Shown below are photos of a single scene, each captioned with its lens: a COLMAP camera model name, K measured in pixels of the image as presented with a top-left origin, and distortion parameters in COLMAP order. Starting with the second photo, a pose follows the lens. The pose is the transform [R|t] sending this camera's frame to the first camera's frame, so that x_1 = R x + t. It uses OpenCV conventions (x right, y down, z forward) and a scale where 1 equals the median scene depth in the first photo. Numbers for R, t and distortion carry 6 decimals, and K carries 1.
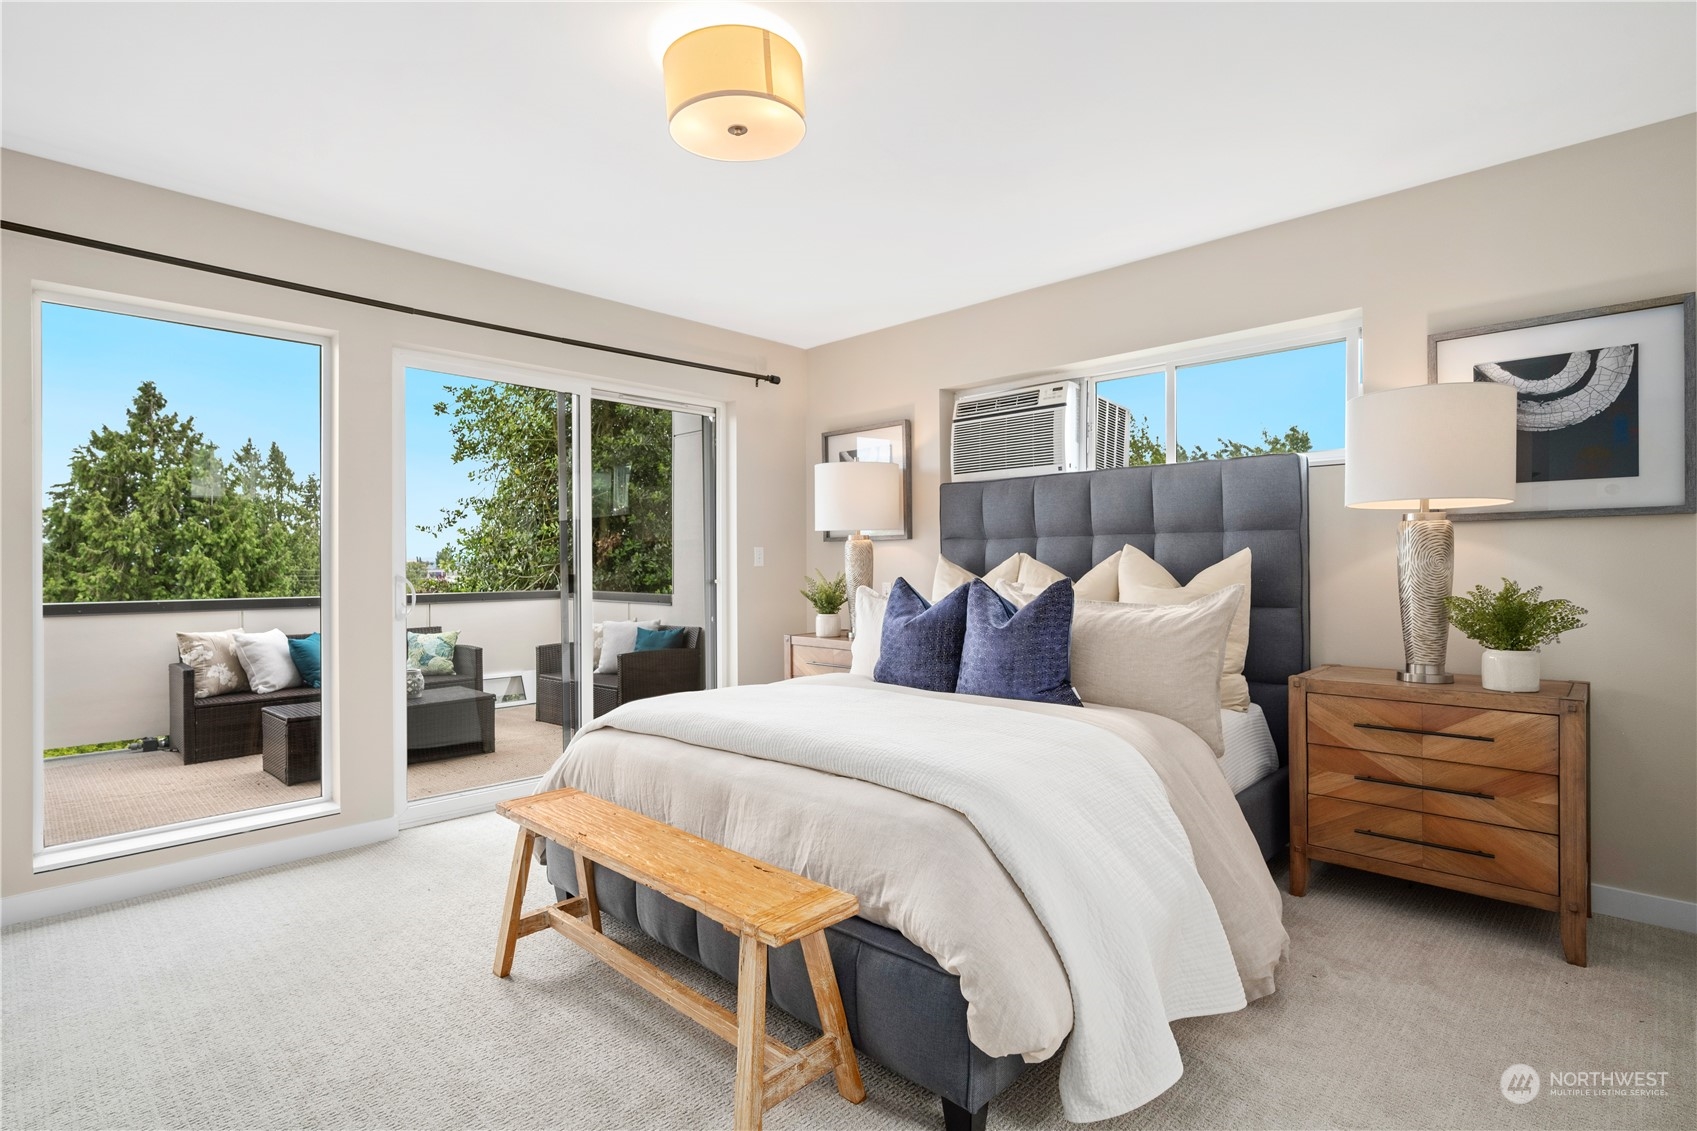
lens RADIAL K [[801.5, 0, 846.4], [0, 801.5, 574.1], [0, 0, 1]] dist [-0.000534, -0.000669]
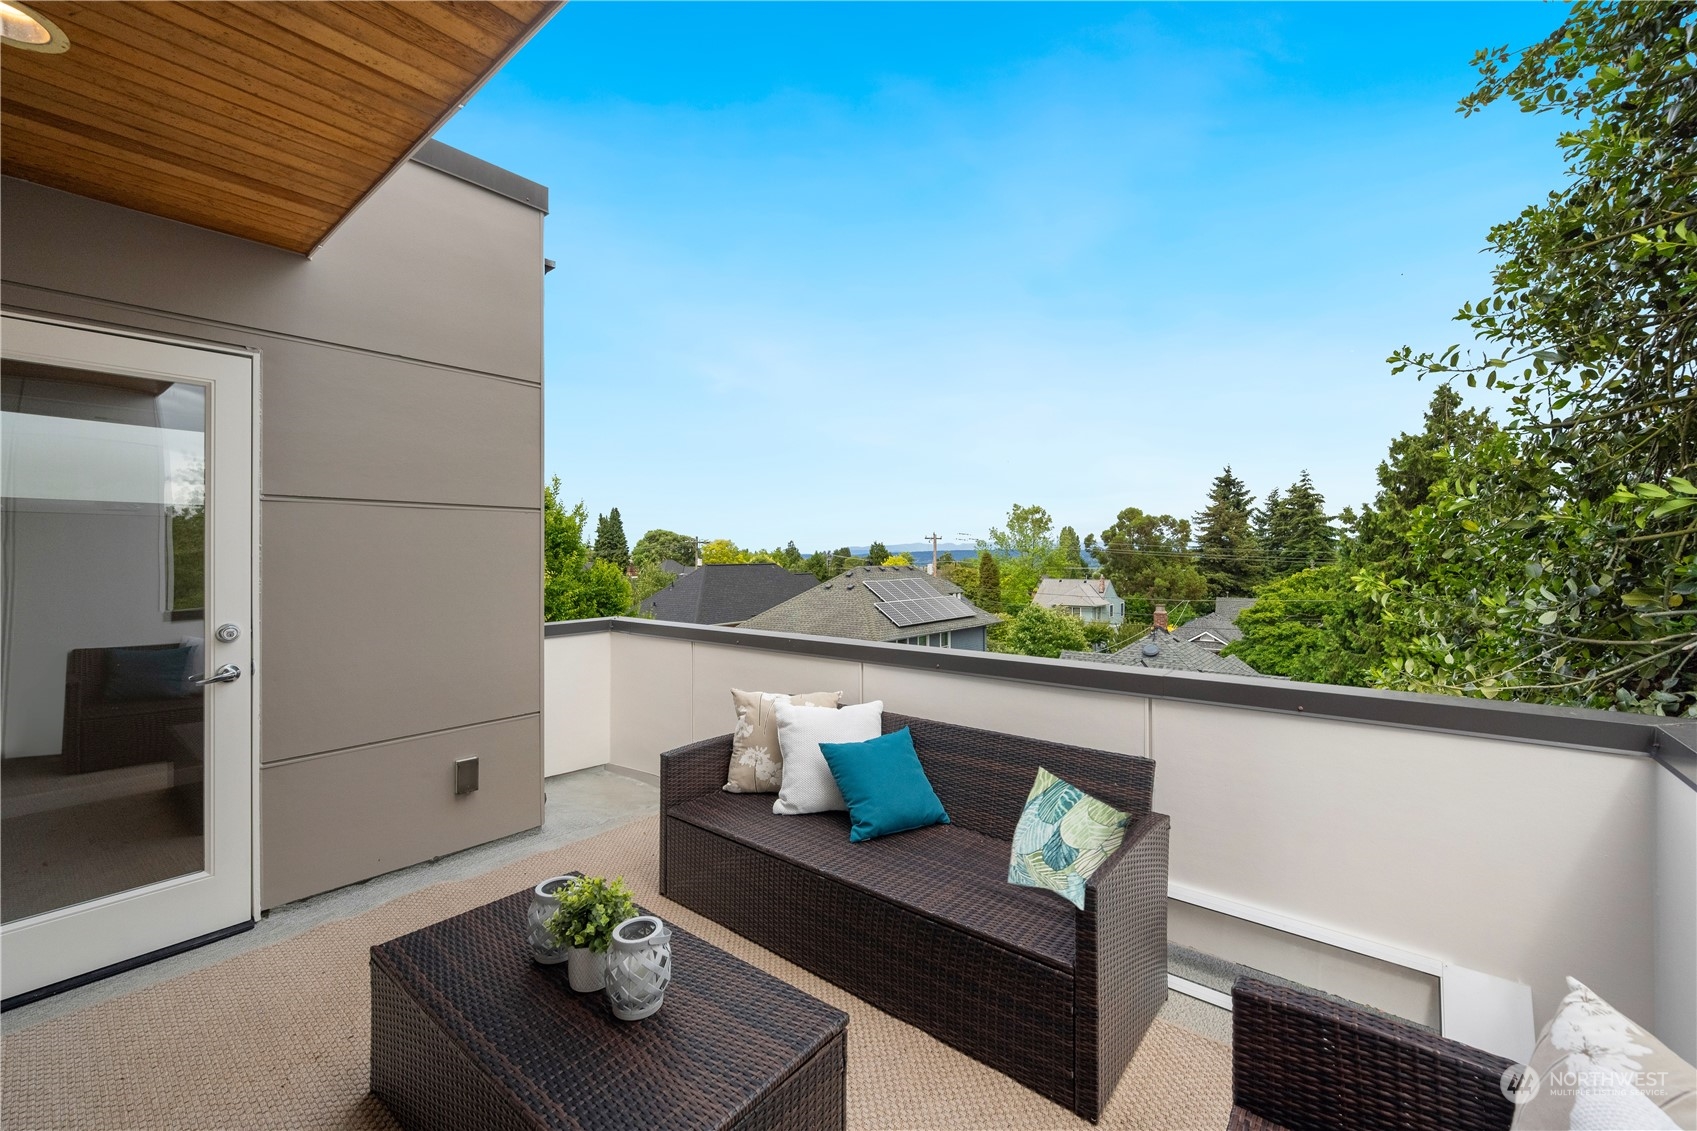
lens RADIAL K [[683.4, 0, 851.0], [0, 683.4, 552.8], [0, 0, 1]] dist [-0.000275, 0.000811]
pose [[0.089490, 0.001466, -0.995987, -0.029432], [-0.009475, 0.999955, 0.000620, -0.006724], [0.995943, 0.009381, 0.089500, 0.140512]]
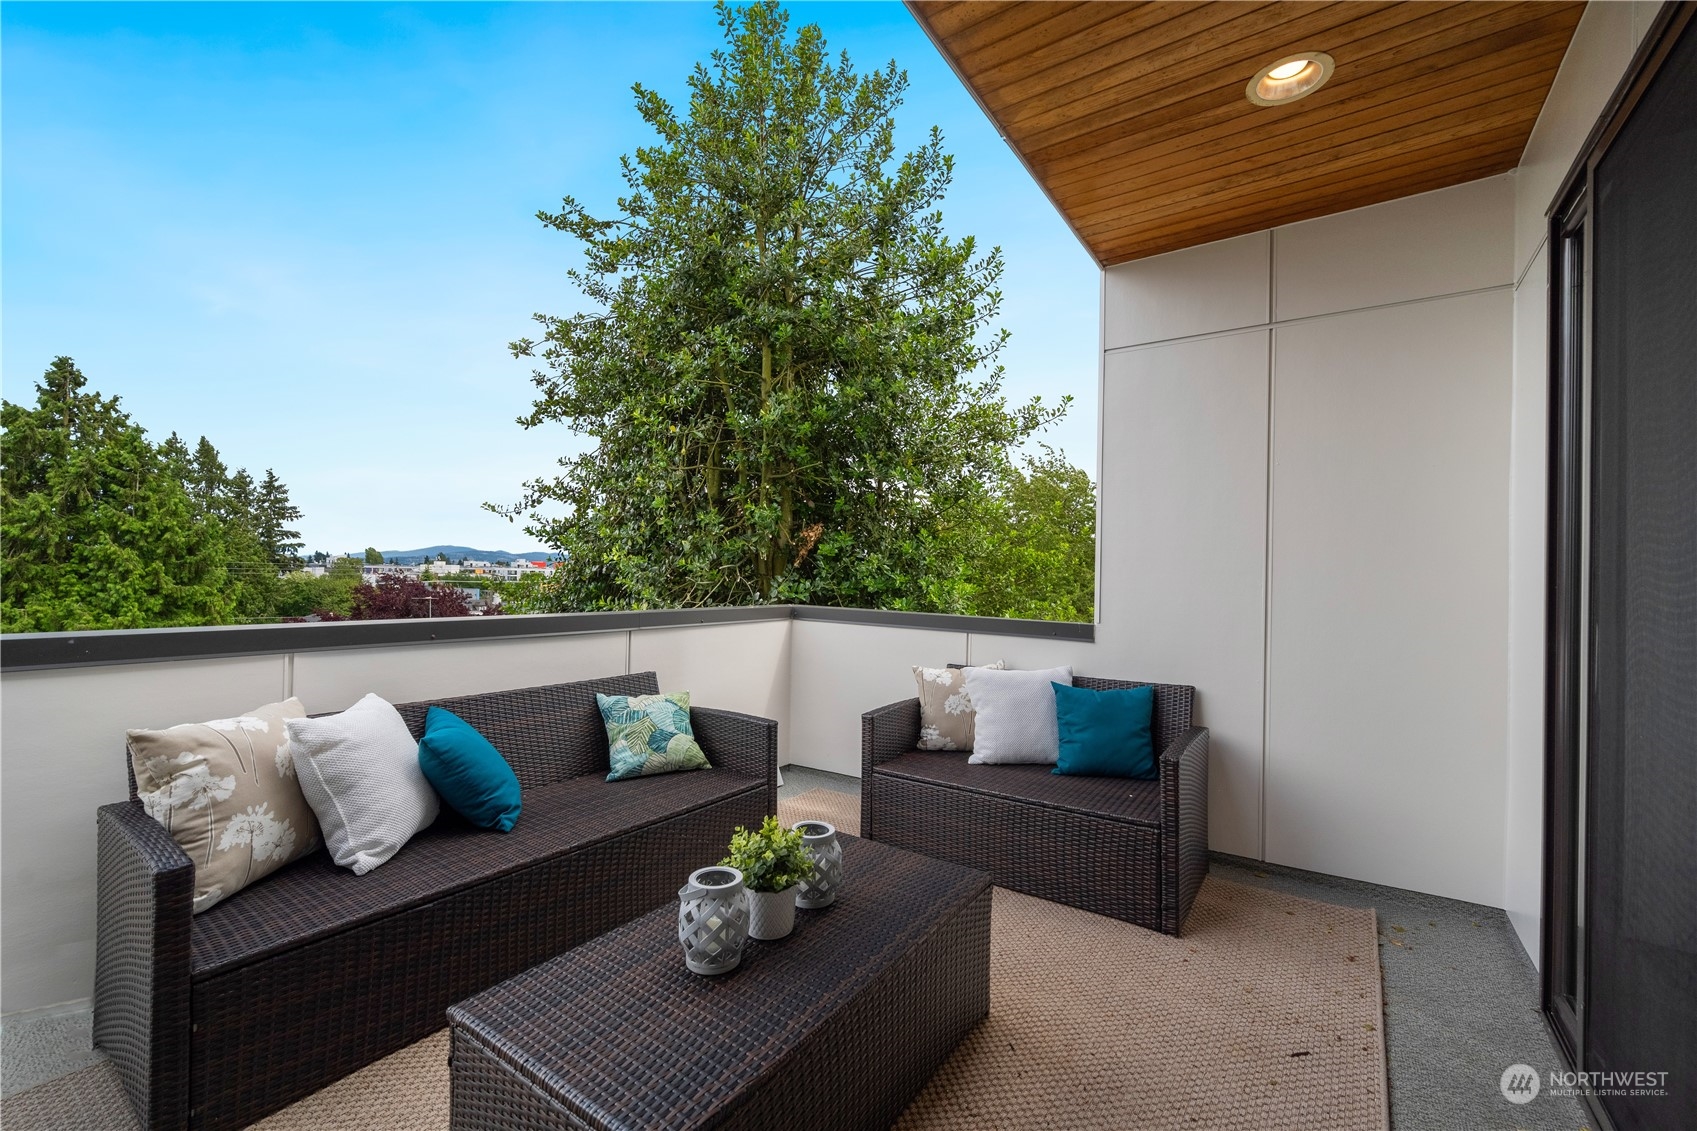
lens RADIAL K [[691.7, 0, 851.6], [0, 691.7, 570.3], [0, 0, 1]] dist [0.001231, 0.000769]
pose [[0.990474, 0.024271, 0.135542, -0.075431], [-0.022477, 0.999639, -0.014749, -0.000132], [-0.135851, 0.011562, 0.990662, 0.087328]]
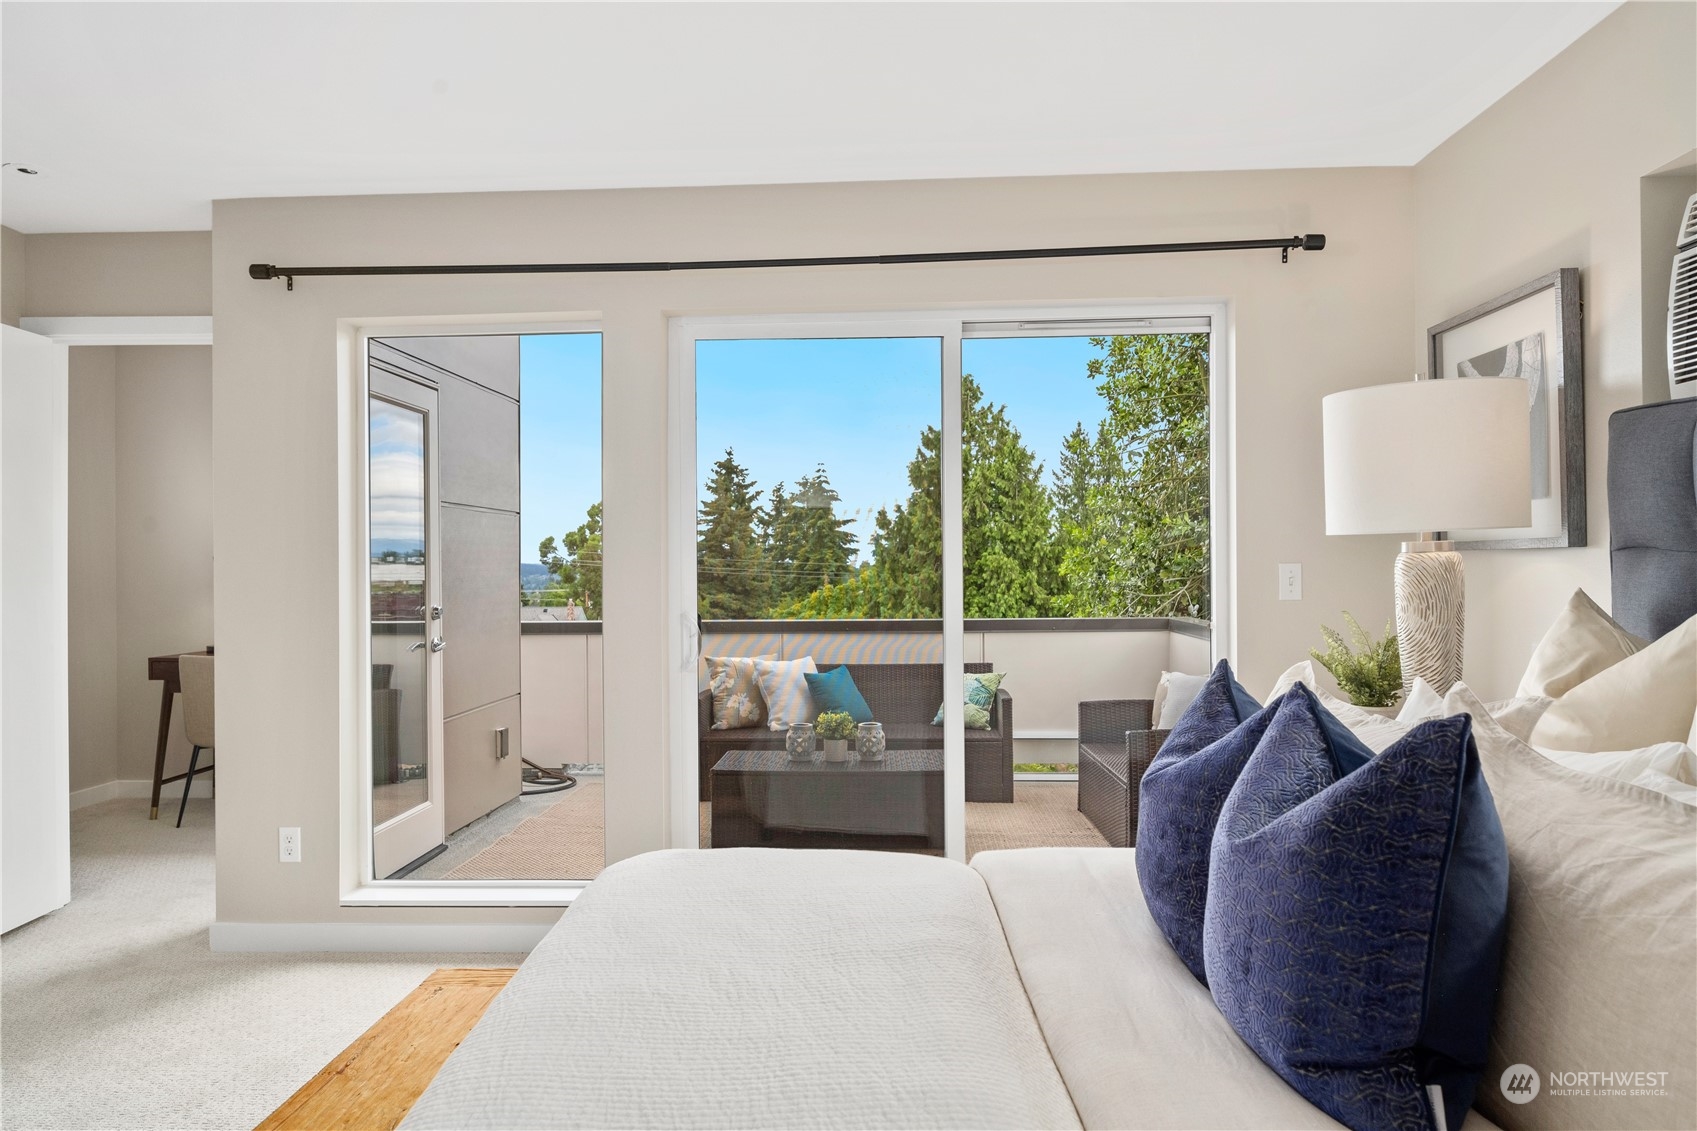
lens RADIAL K [[1088.2, 0, 863.8], [0, 1088.2, 567.2], [0, 0, 1]] dist [-0.009658, -0.000298]
pose [[0.664423, -0.000887, -0.747356, 0.030829], [-0.003019, 0.999988, -0.003872, -0.003500], [0.747351, 0.004829, 0.664412, 0.039850]]
